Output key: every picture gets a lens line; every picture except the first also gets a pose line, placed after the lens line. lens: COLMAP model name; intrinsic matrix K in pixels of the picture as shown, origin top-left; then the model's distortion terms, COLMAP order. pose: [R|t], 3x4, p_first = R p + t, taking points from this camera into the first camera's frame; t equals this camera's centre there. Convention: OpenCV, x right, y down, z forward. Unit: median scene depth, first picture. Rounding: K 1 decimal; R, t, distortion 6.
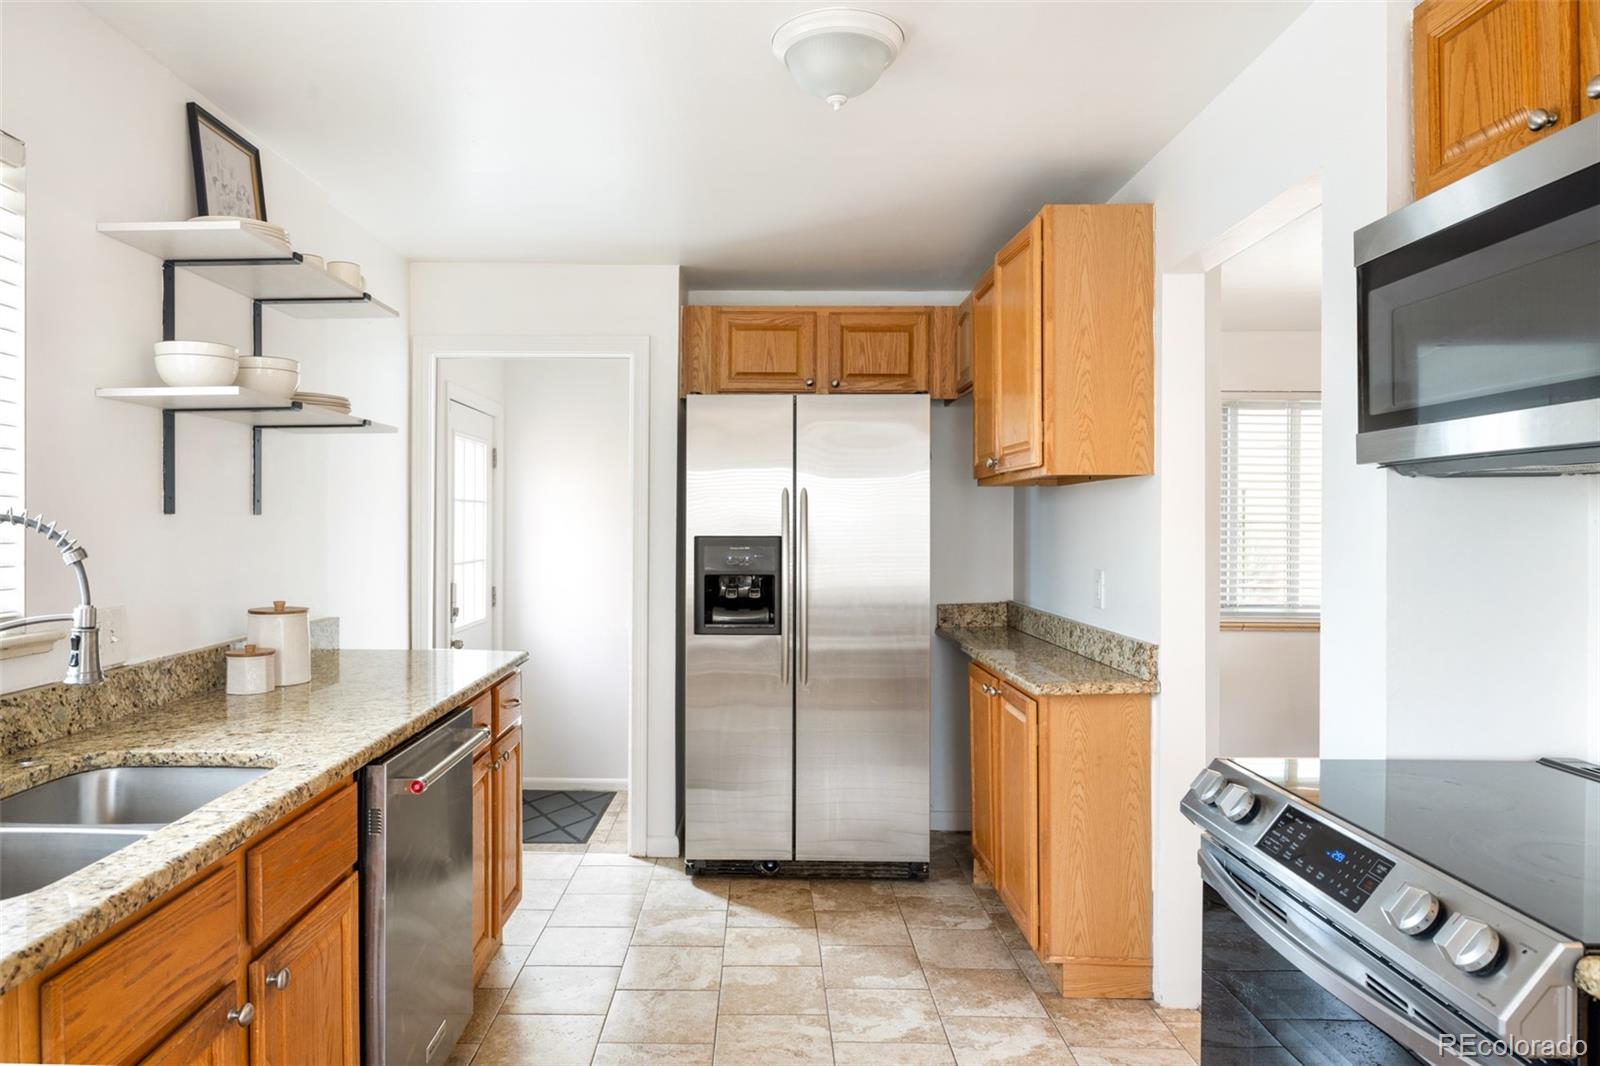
lens RADIAL K [[1059.8, 0, 797.2], [0, 1059.8, 524.4], [0, 0, 1]] dist [0.002289, -0.004252]
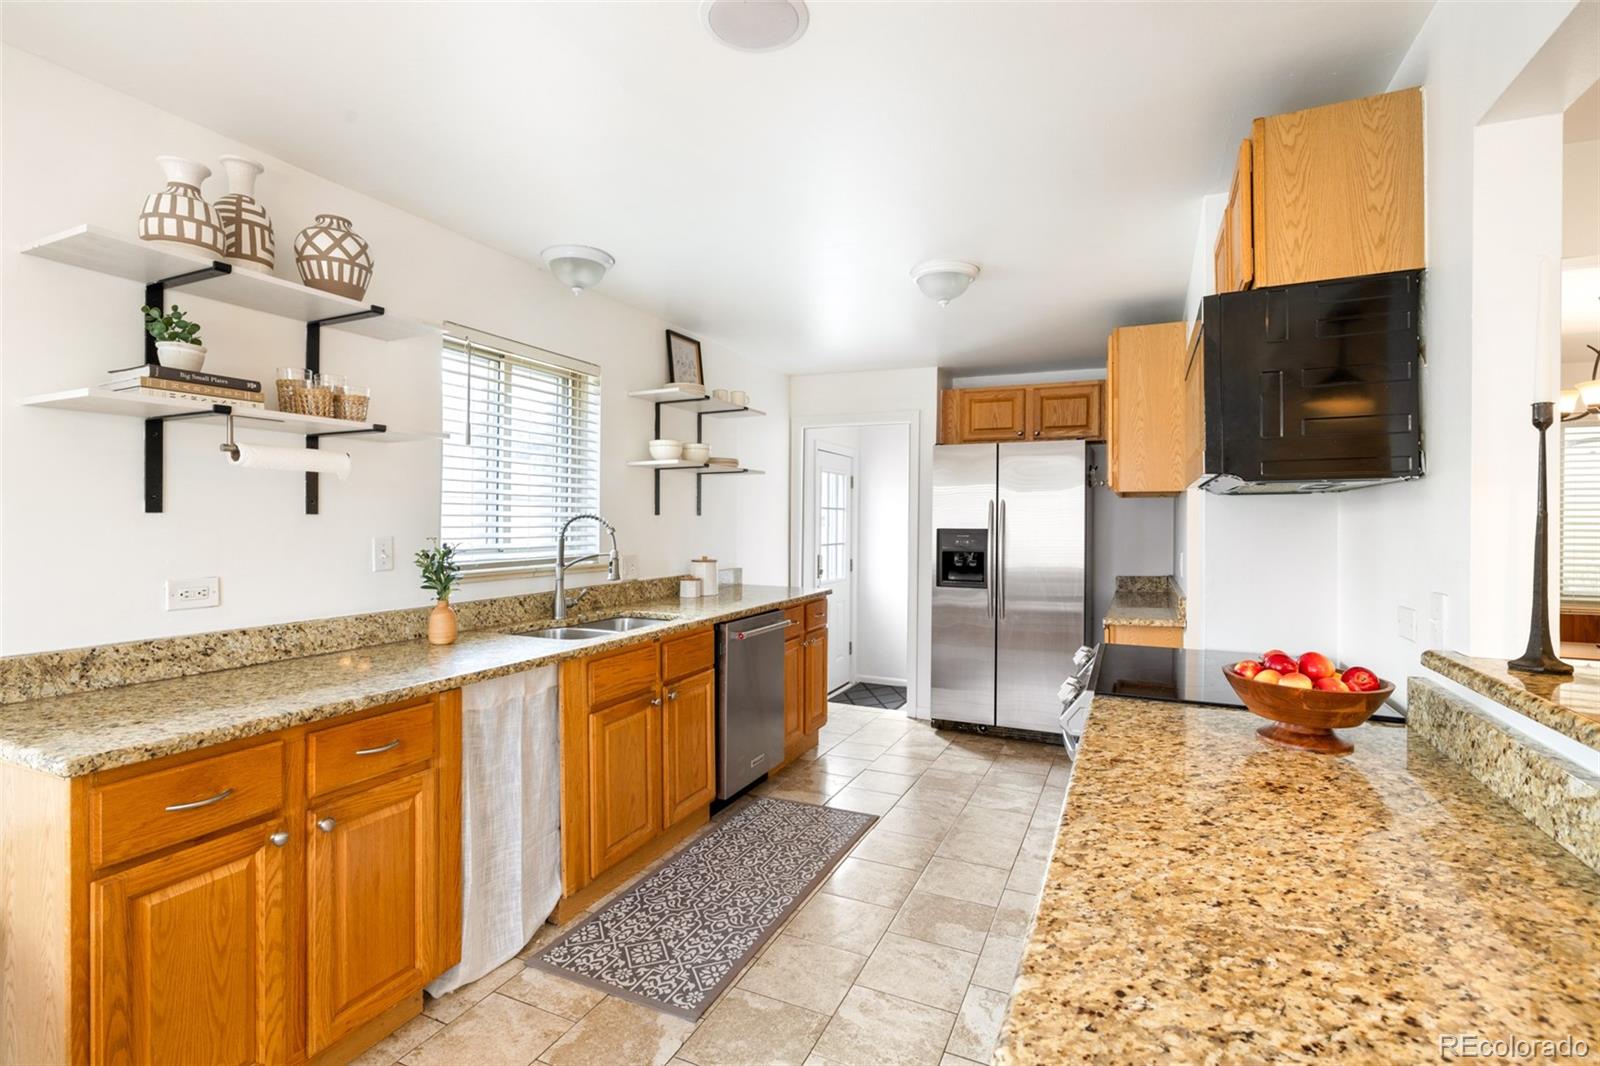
lens RADIAL K [[755.5, 0, 799.2], [0, 755.5, 522.3], [0, 0, 1]] dist [-0.000284, -0.000051]
pose [[0.916006, 0.004421, -0.401141, 0.192798], [-0.005070, 0.999987, -0.000557, 0.002757], [0.401133, 0.002544, 0.916016, -0.204865]]
